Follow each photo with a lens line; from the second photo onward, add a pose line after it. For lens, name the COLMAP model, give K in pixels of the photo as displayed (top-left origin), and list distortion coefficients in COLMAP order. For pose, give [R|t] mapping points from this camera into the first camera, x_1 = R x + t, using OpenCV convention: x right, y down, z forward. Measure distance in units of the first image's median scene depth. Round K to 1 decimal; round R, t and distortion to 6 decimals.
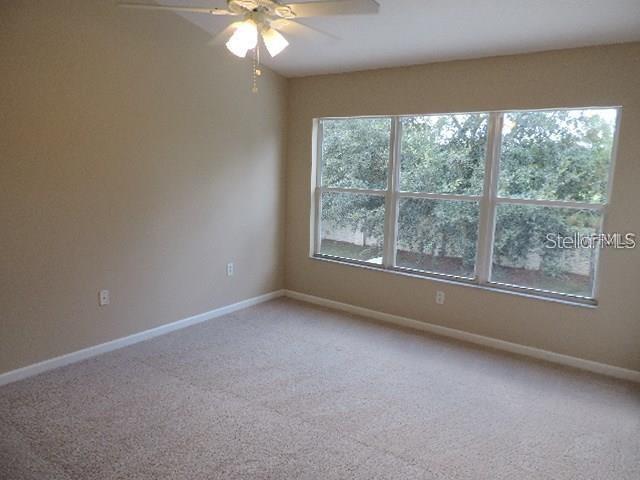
lens RADIAL K [[454.1, 0, 320.0], [0, 454.1, 240.0], [0, 0, 1]] dist [0.001953, 0.002253]
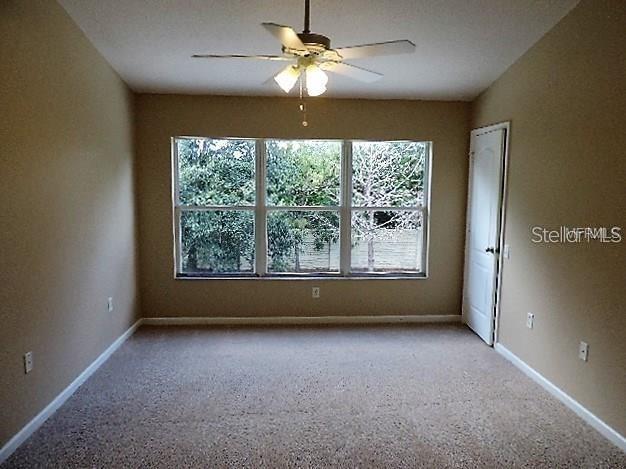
lens RADIAL K [[444.2, 0, 313.0], [0, 444.2, 234.5], [0, 0, 1]] dist [0.001953, 0.002253]
pose [[0.788443, -0.093462, 0.607965, -0.394217], [0.115817, 0.993267, 0.002497, -0.025894], [-0.604106, 0.068444, 0.793960, 0.062848]]
